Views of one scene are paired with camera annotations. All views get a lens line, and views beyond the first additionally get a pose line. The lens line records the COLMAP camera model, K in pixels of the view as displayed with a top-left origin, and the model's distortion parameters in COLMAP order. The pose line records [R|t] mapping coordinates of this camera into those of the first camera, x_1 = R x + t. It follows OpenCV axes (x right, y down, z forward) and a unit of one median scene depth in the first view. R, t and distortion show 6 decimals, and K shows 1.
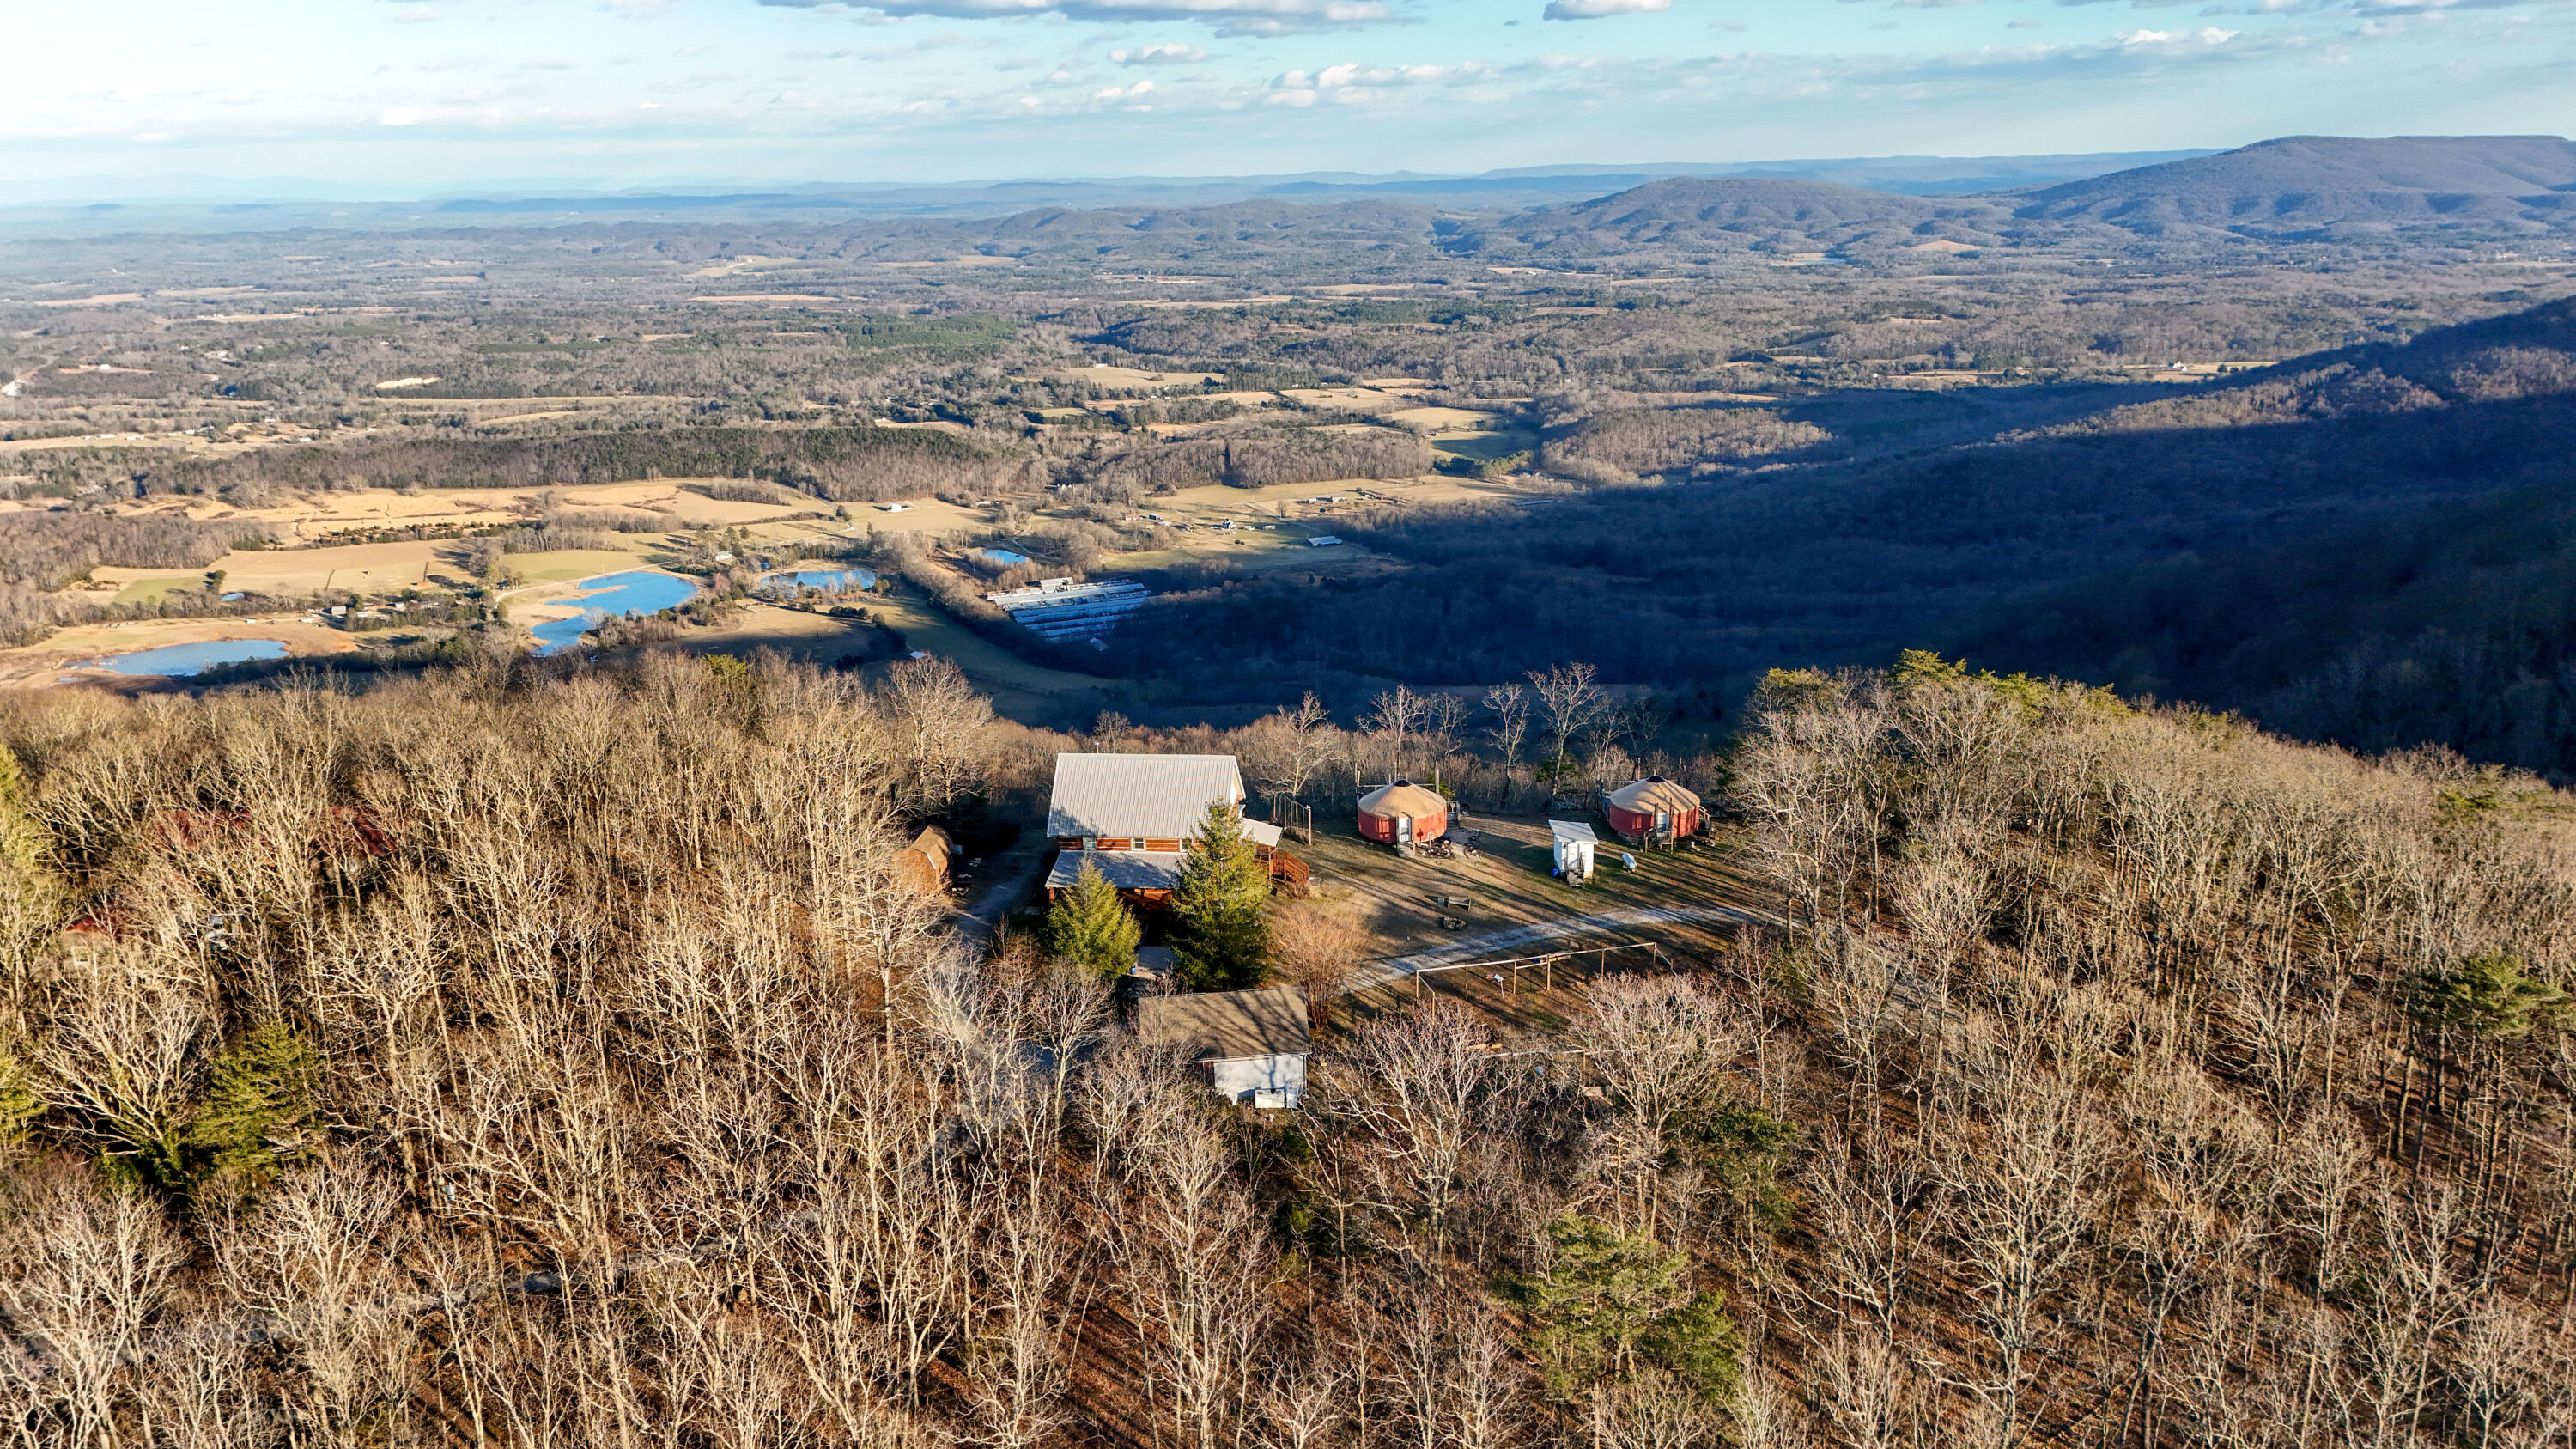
lens RADIAL K [[1882.2, 0, 1296.5], [0, 1882.2, 730.9], [0, 0, 1]] dist [0.086205, -0.083999]
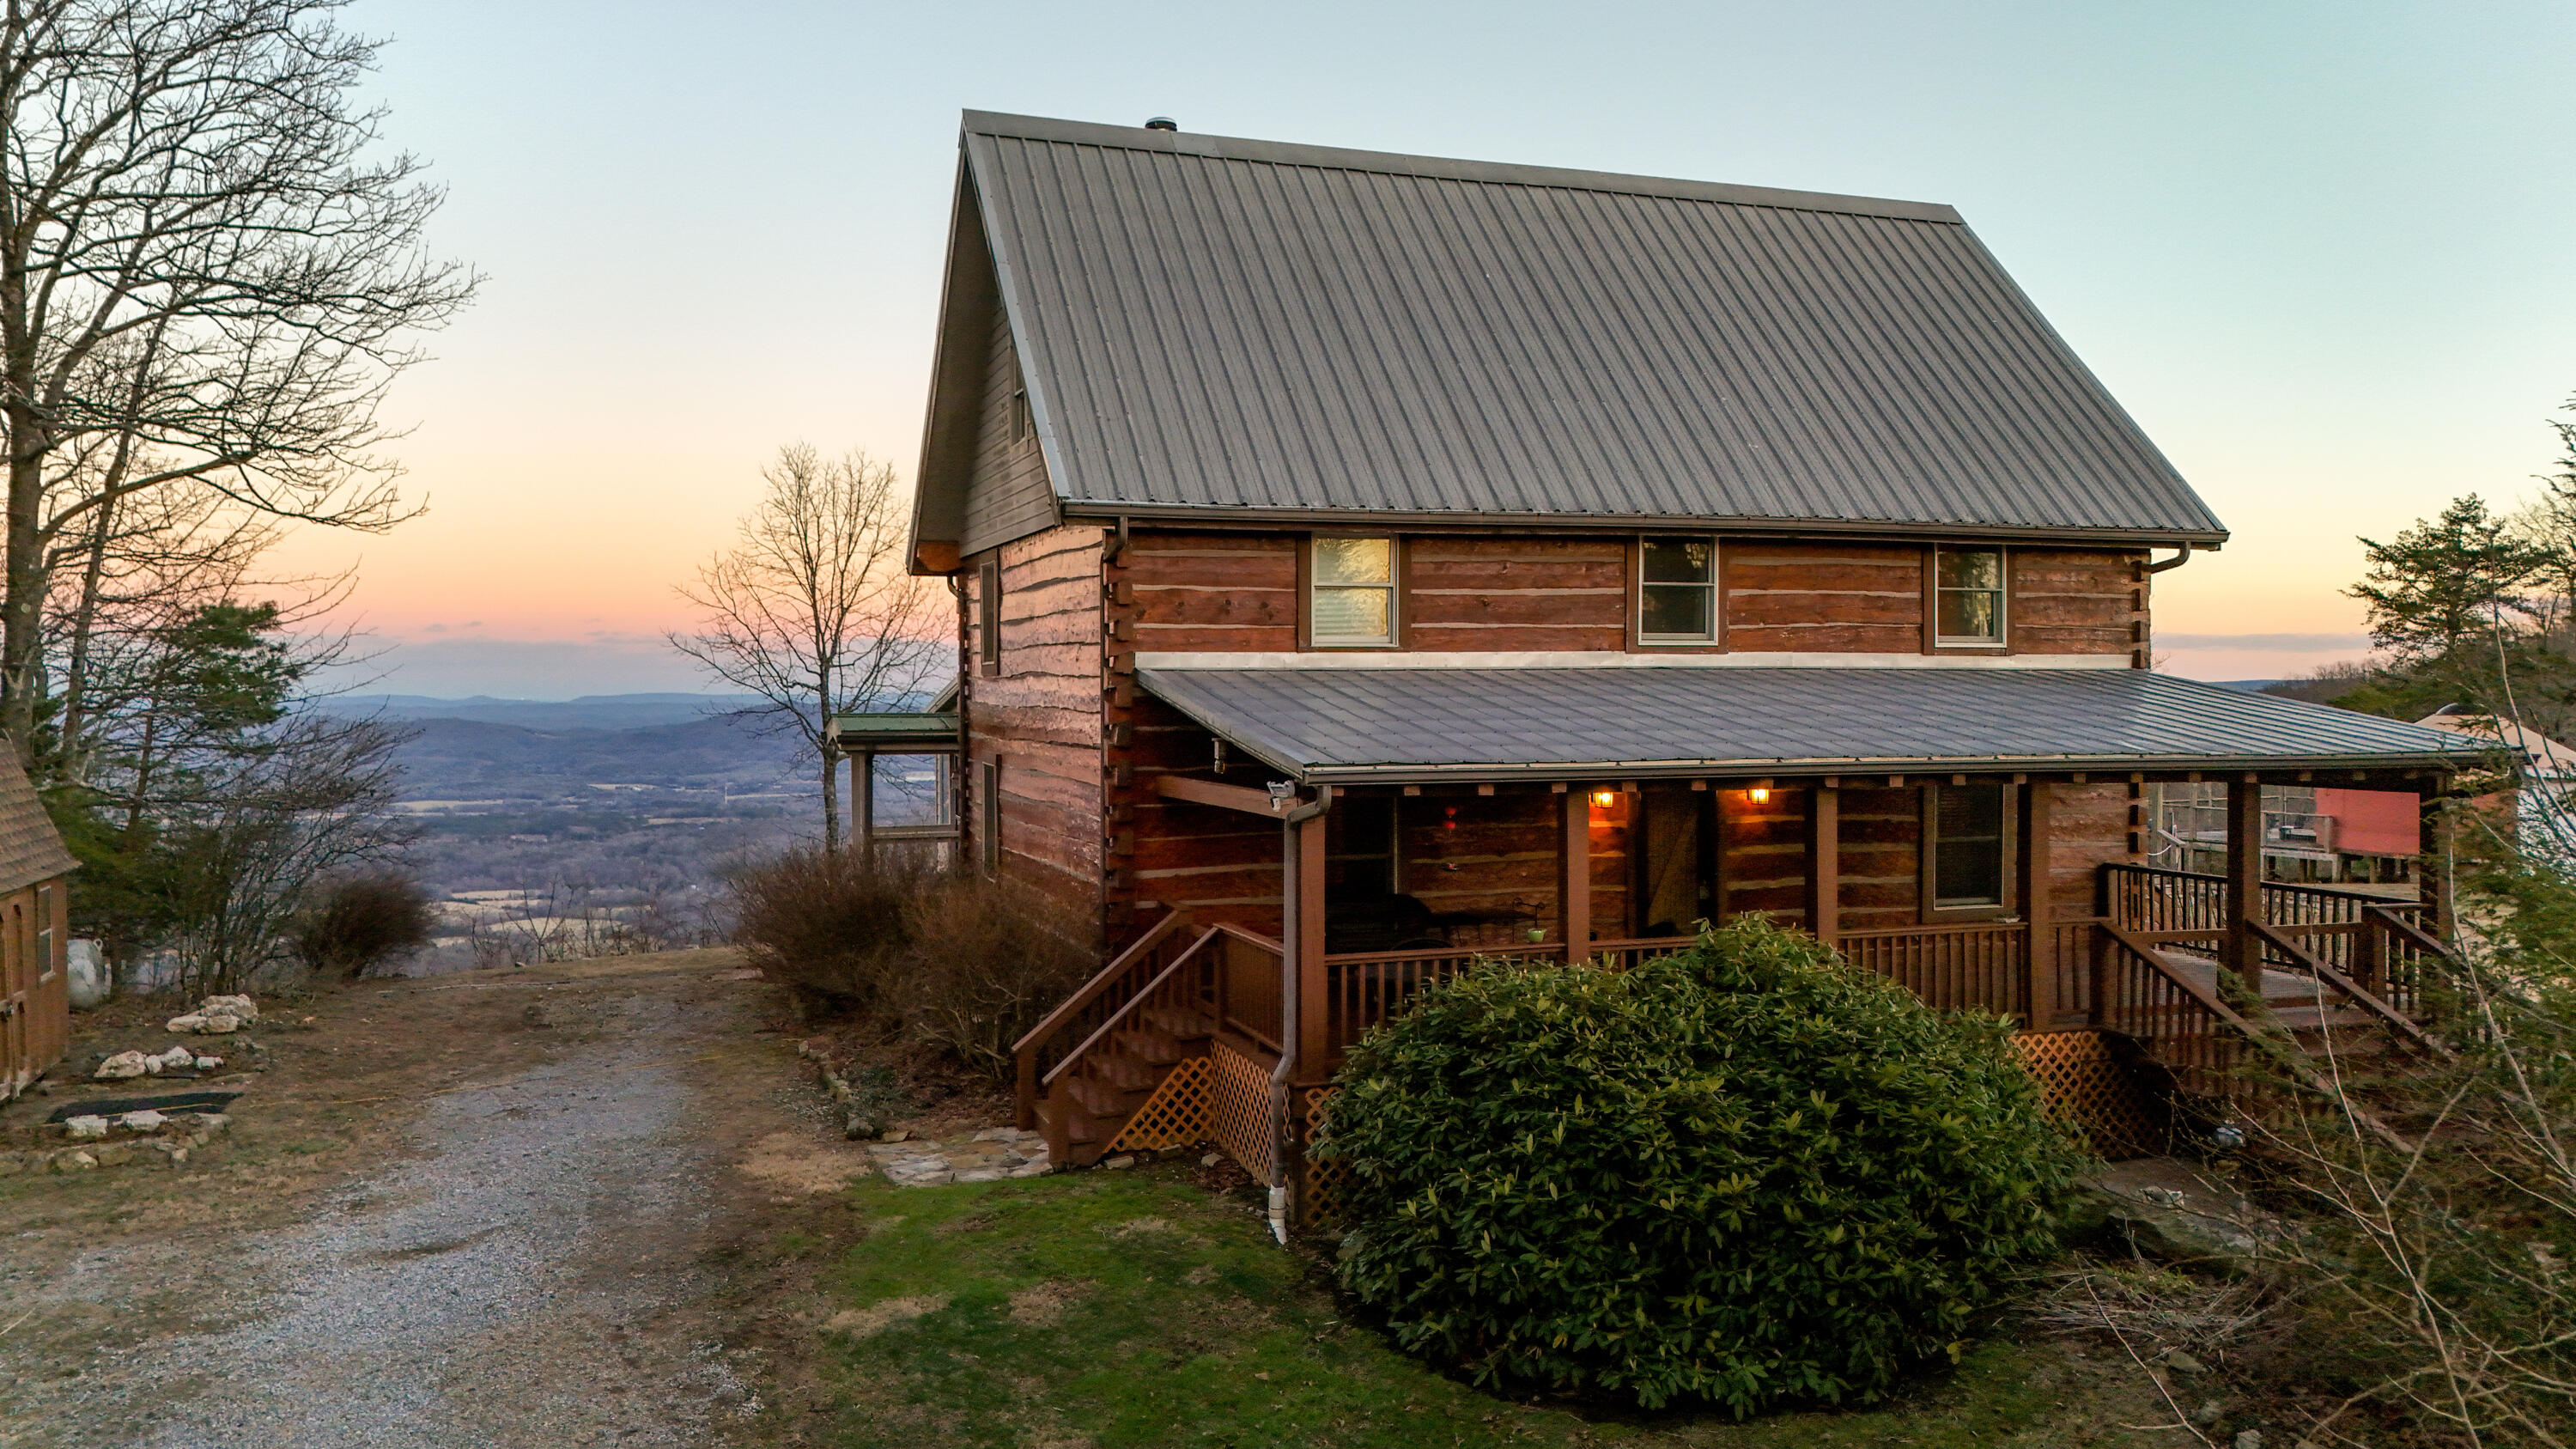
lens RADIAL K [[1882.2, 0, 1282.5], [0, 1882.2, 716.4], [0, 0, 1]] dist [0.086205, -0.083999]
pose [[0.899261, 0.012304, 0.437240, -0.144953], [0.109342, 0.961547, -0.251938, 0.084762], [-0.423526, 0.274366, 0.863336, 0.745636]]
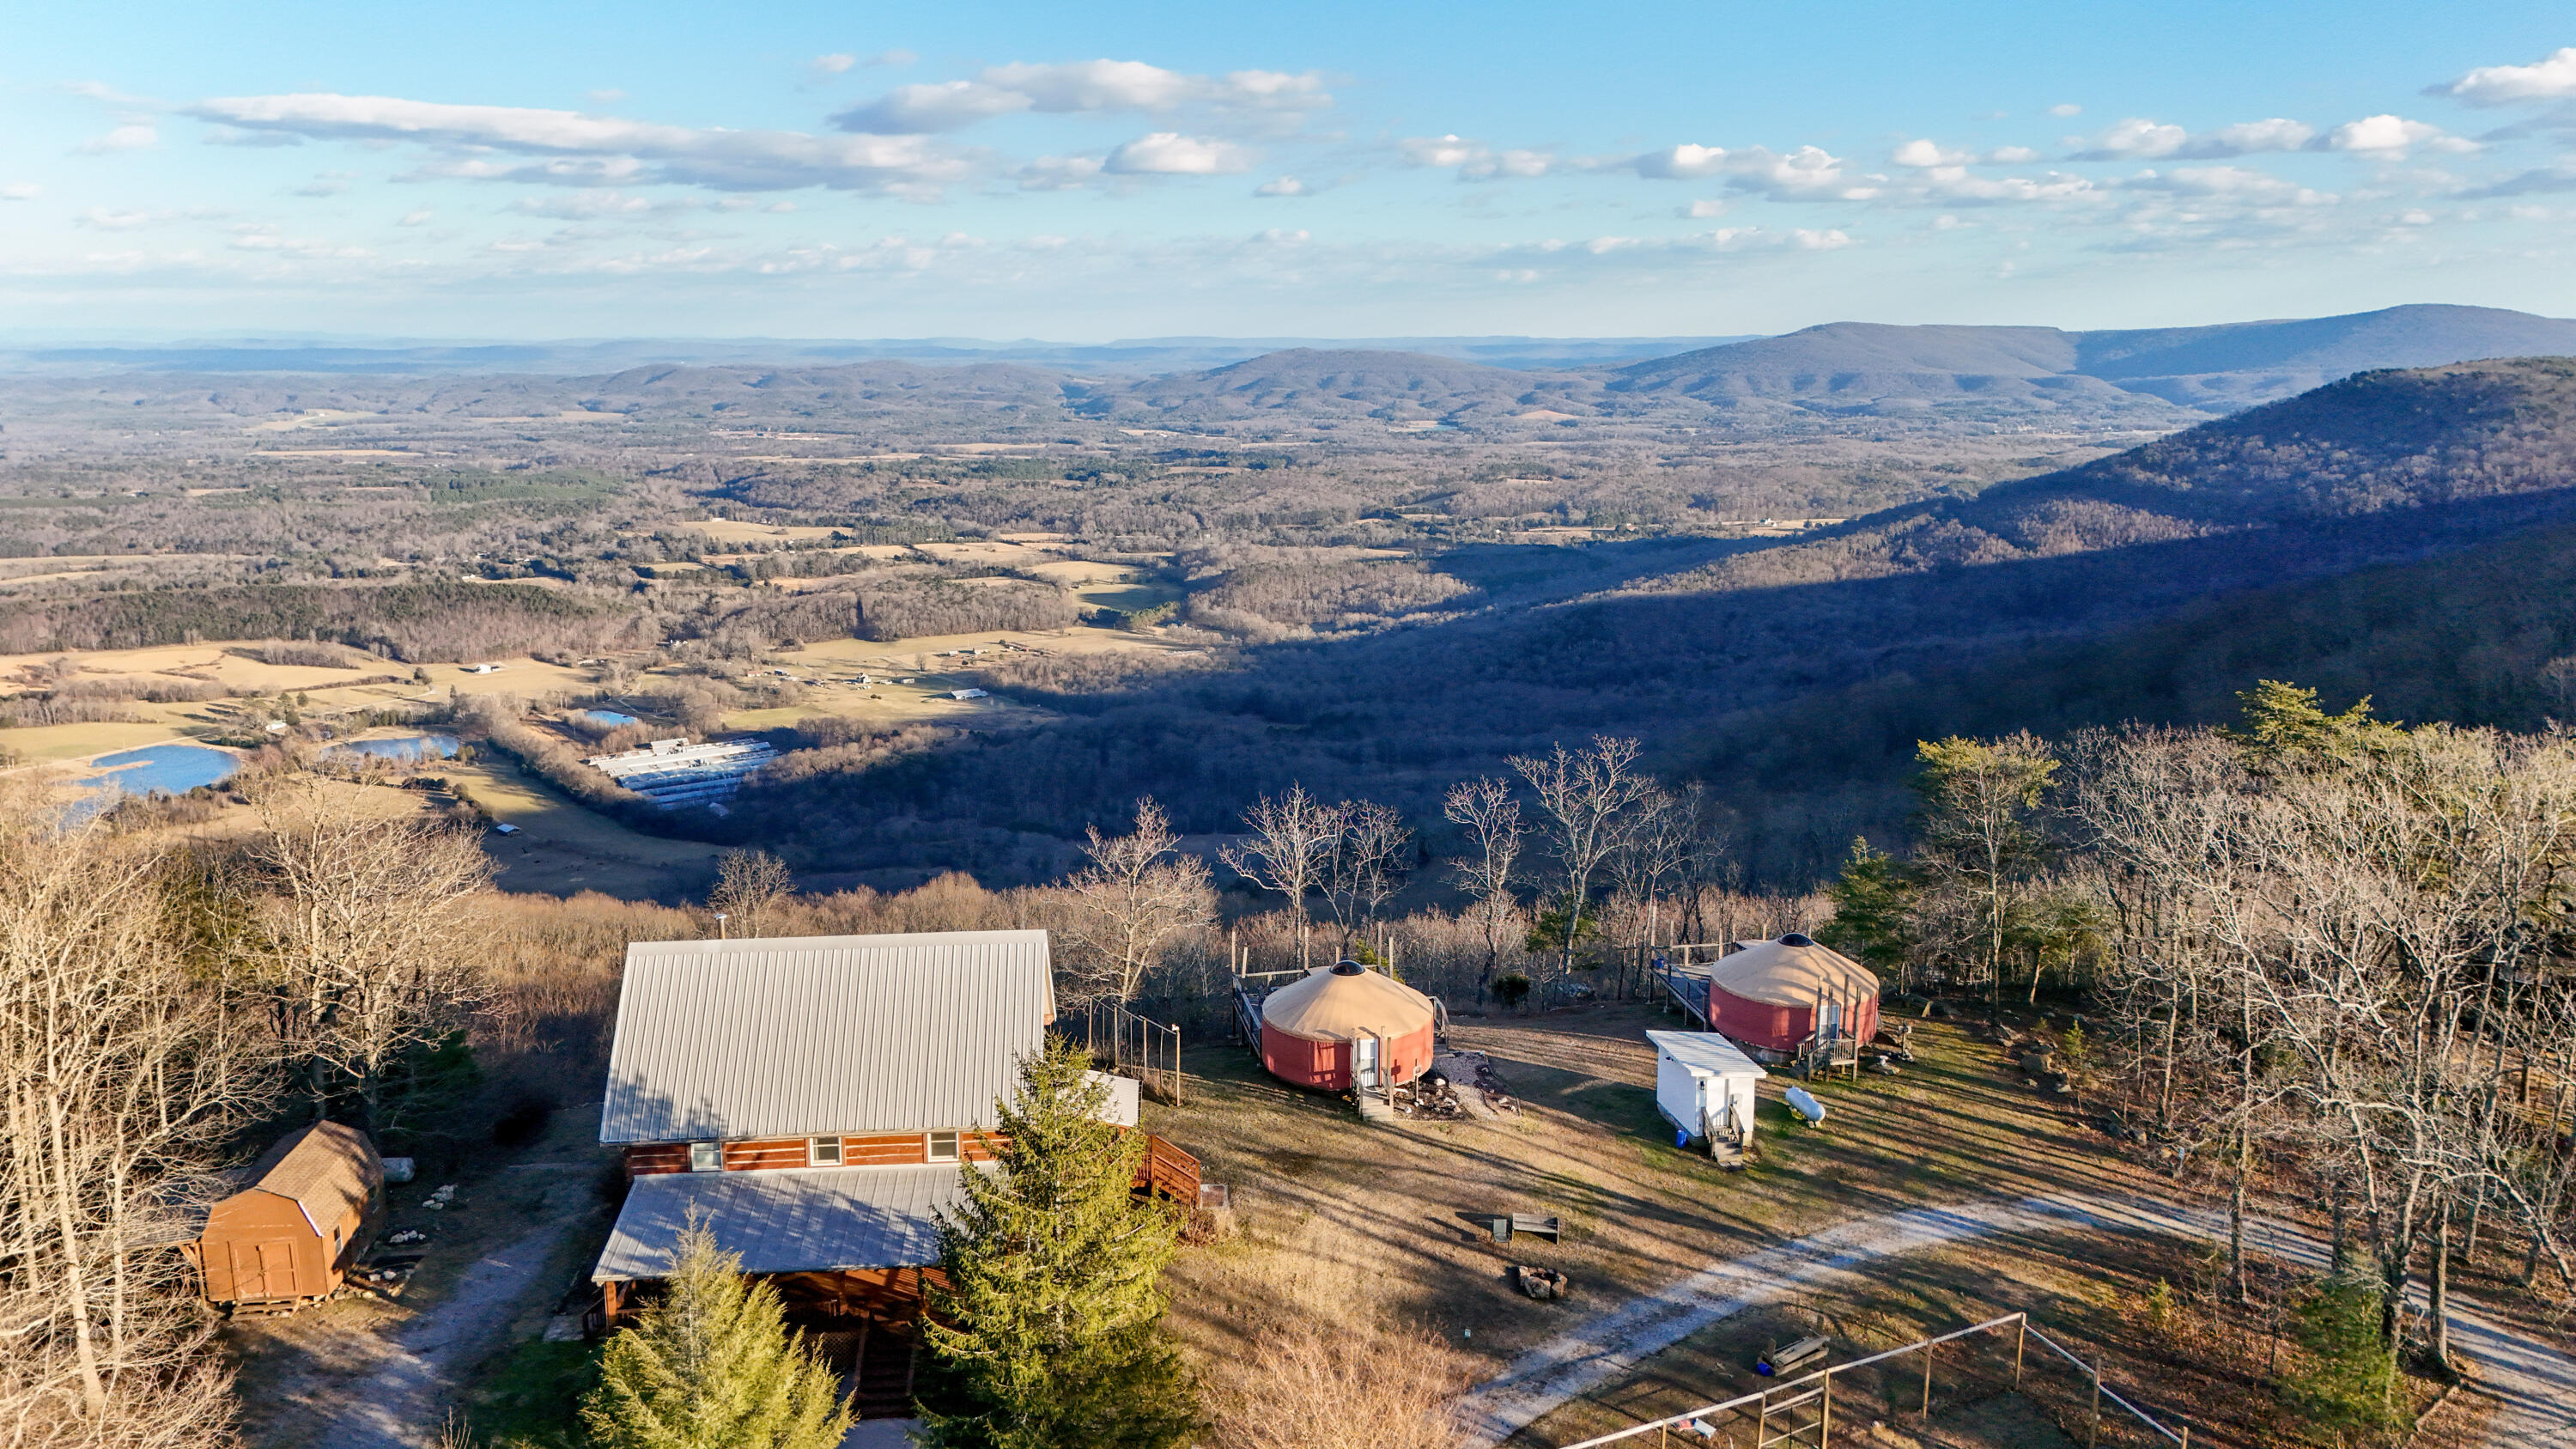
lens RADIAL K [[1882.2, 0, 1292.6], [0, 1882.2, 733.6], [0, 0, 1]] dist [0.086205, -0.083999]
pose [[0.981853, -0.022624, 0.188287, -0.049618], [0.038069, 0.996162, -0.078821, 0.003421], [-0.185781, 0.084558, 0.978946, 0.460703]]
